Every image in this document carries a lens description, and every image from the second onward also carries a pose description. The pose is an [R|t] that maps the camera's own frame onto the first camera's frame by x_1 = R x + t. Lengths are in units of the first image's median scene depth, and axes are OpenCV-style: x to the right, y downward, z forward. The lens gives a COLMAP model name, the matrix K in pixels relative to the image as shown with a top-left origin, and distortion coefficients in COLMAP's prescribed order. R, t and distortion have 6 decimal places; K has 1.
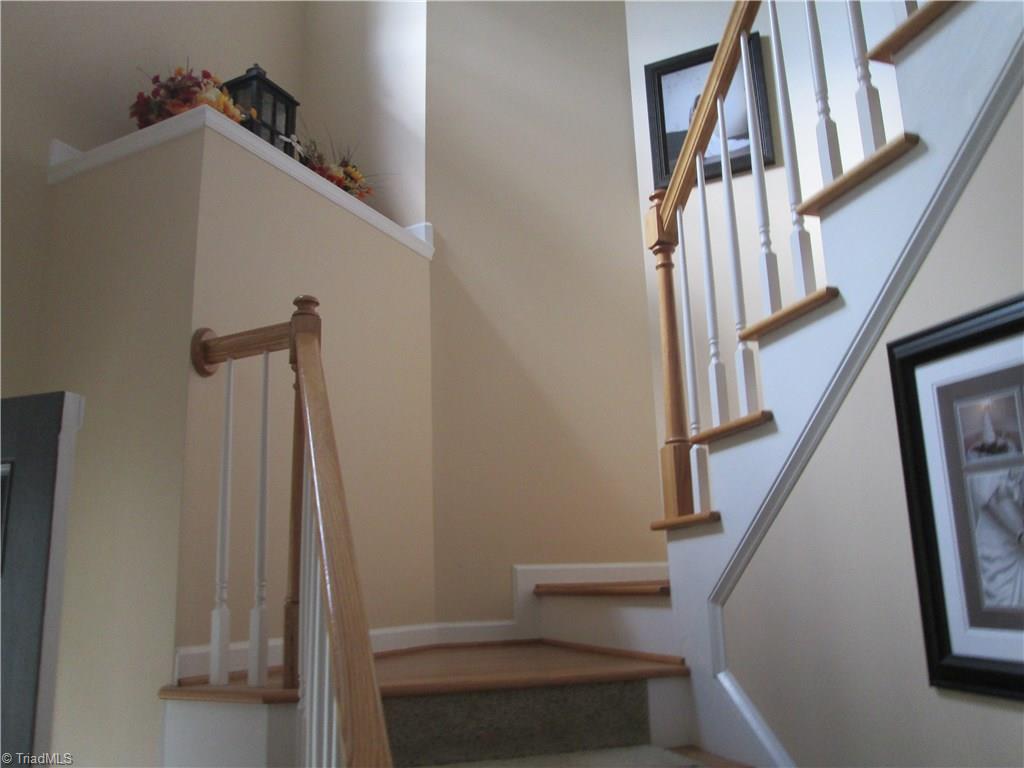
lens RADIAL K [[855.4, 0, 497.6], [0, 855.4, 391.3], [0, 0, 1]] dist [-0.033873, 0.001218]
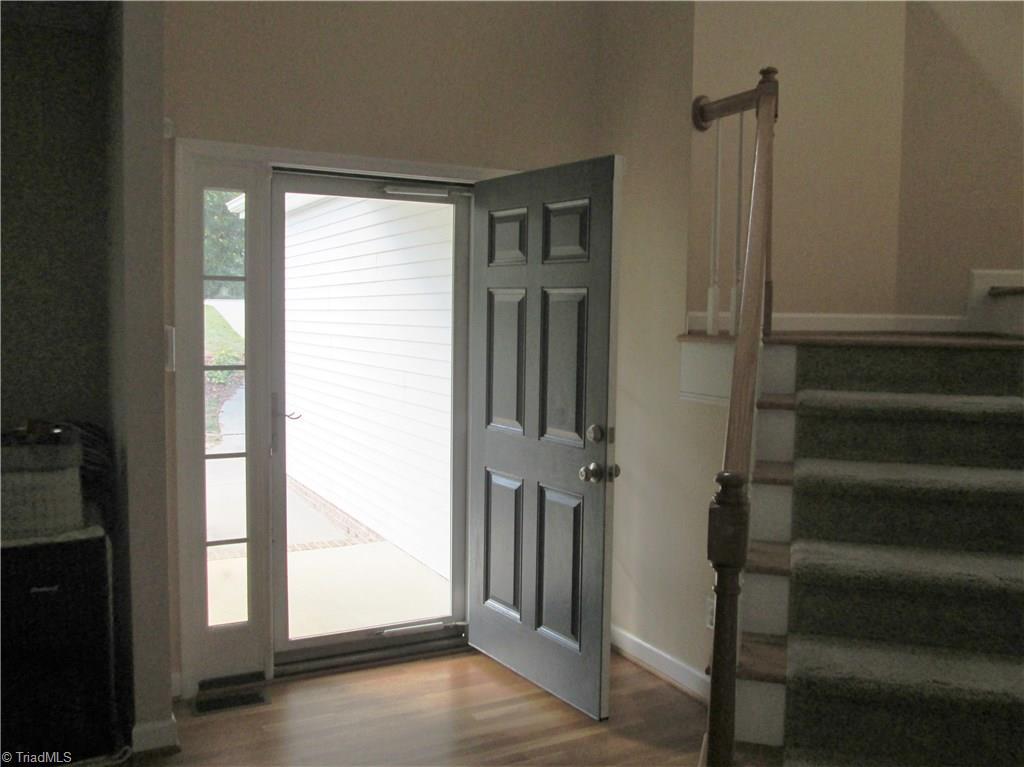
lens RADIAL K [[855.4, 0, 497.6], [0, 855.4, 390.8], [0, 0, 1]] dist [-0.033873, 0.001218]
pose [[0.819166, 0.089126, -0.566589, 0.244694], [0.095436, 0.952901, 0.287875, -0.049318], [0.565561, -0.289890, 0.772078, -0.468638]]
